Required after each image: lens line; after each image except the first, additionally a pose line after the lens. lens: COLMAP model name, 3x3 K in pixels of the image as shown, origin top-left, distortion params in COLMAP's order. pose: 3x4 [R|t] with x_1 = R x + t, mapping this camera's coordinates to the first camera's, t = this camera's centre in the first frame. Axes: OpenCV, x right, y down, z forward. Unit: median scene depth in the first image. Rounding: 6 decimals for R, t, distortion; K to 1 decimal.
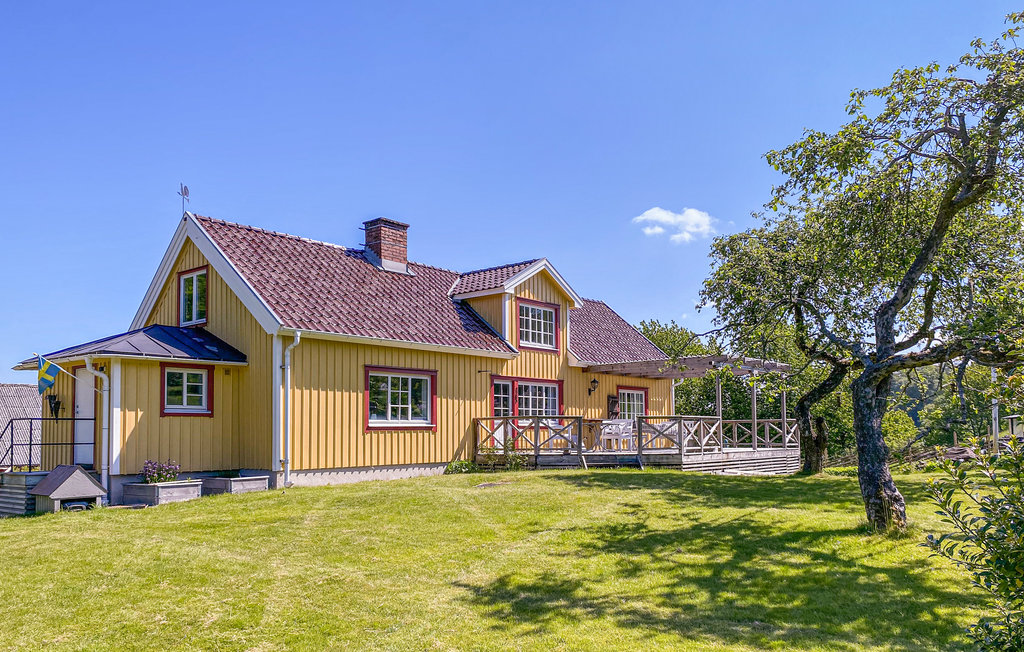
lens RADIAL K [[795.3, 0, 512.0], [0, 795.3, 326.0], [0, 0, 1]] dist [0.003893, 0.000006]
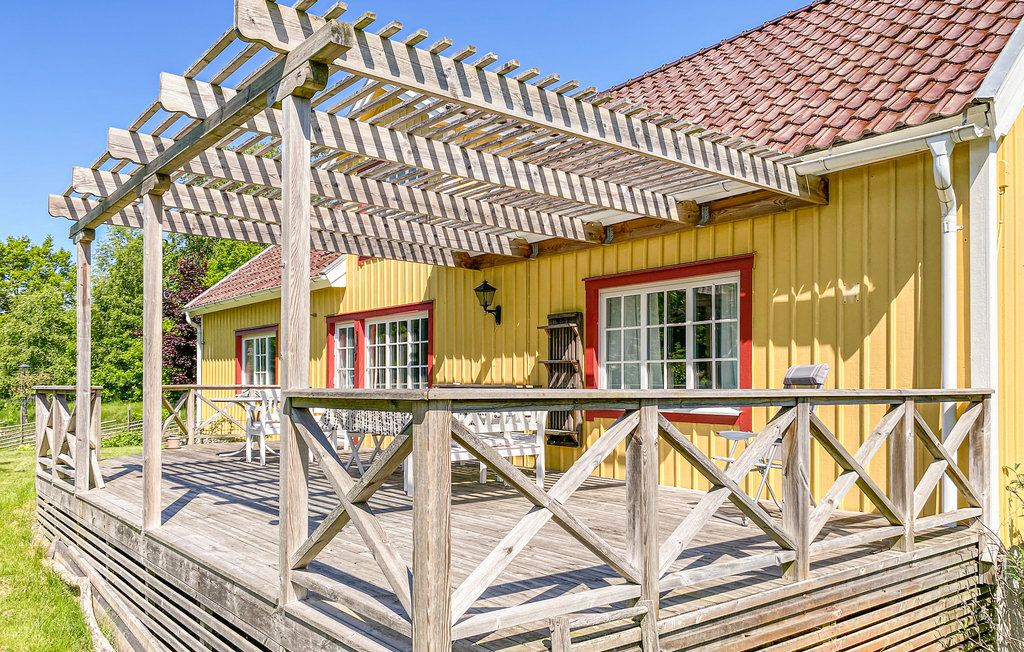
lens RADIAL K [[795.3, 0, 512.0], [0, 795.3, 326.0], [0, 0, 1]] dist [0.003893, 0.000006]
pose [[-0.212830, -0.074150, -0.974272, 0.440792], [0.119029, 0.987722, -0.101175, 0.119831], [0.969812, -0.137500, -0.201391, 1.015667]]
